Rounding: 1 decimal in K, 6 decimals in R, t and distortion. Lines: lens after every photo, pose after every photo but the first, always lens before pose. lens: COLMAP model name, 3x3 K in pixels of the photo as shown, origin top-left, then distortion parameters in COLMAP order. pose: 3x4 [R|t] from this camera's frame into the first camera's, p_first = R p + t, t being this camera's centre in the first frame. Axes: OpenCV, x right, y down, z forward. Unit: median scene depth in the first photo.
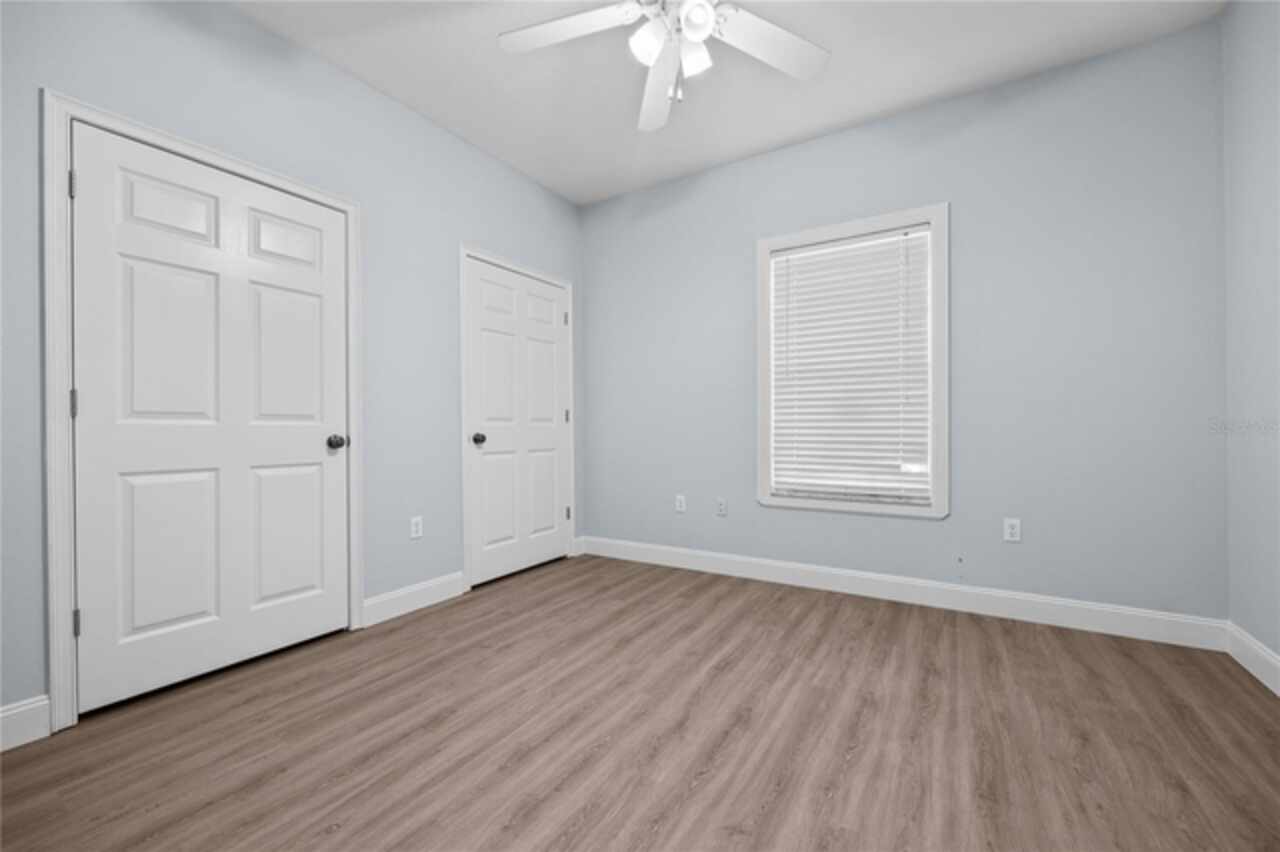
lens RADIAL K [[511.0, 0, 640.4], [0, 511.0, 424.3], [0, 0, 1]] dist [-0.001659, -0.000149]
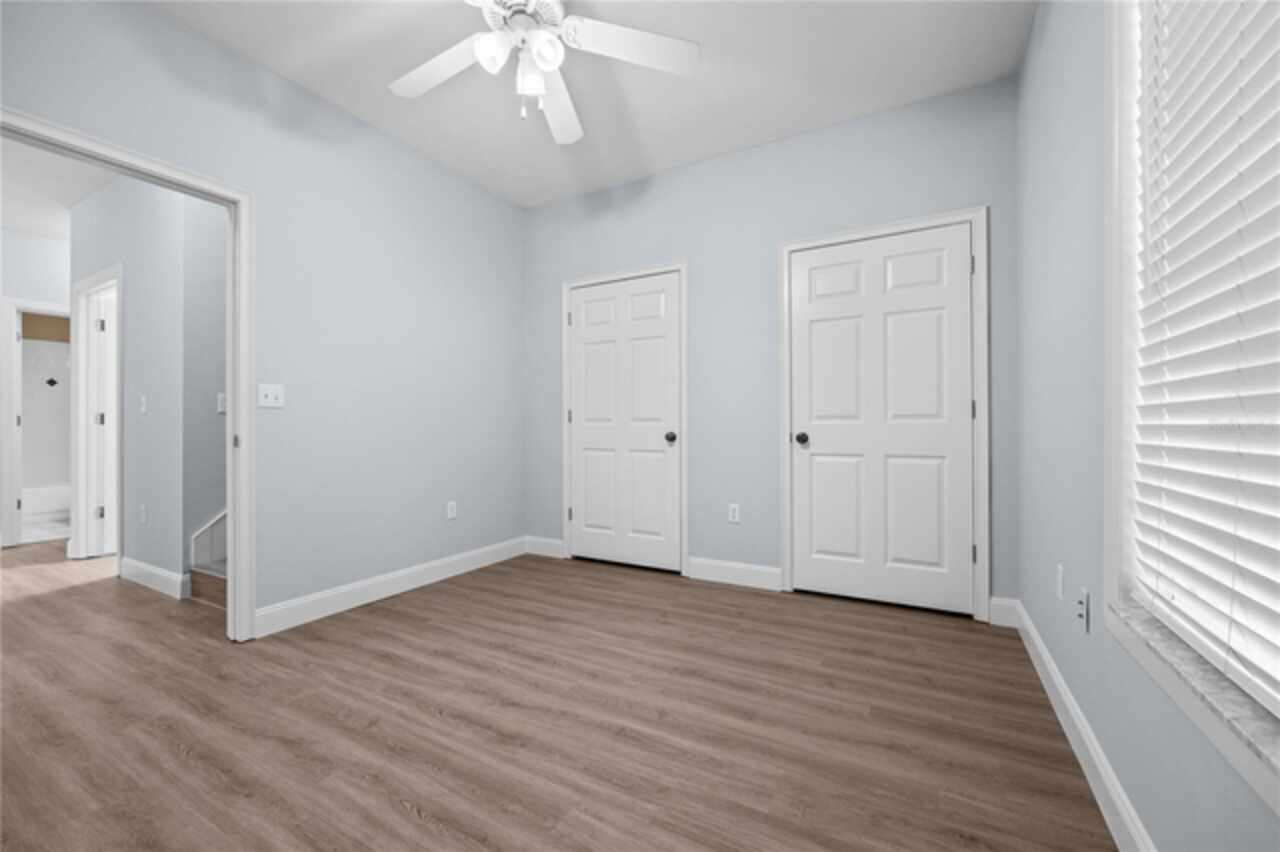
lens RADIAL K [[511.0, 0, 640.4], [0, 511.0, 424.3], [0, 0, 1]] dist [-0.001659, -0.000149]
pose [[0.043309, 0.000076, -0.999062, 0.893206], [0.013338, 0.999911, 0.000655, -0.003424], [0.998973, -0.013354, 0.043304, 0.935998]]
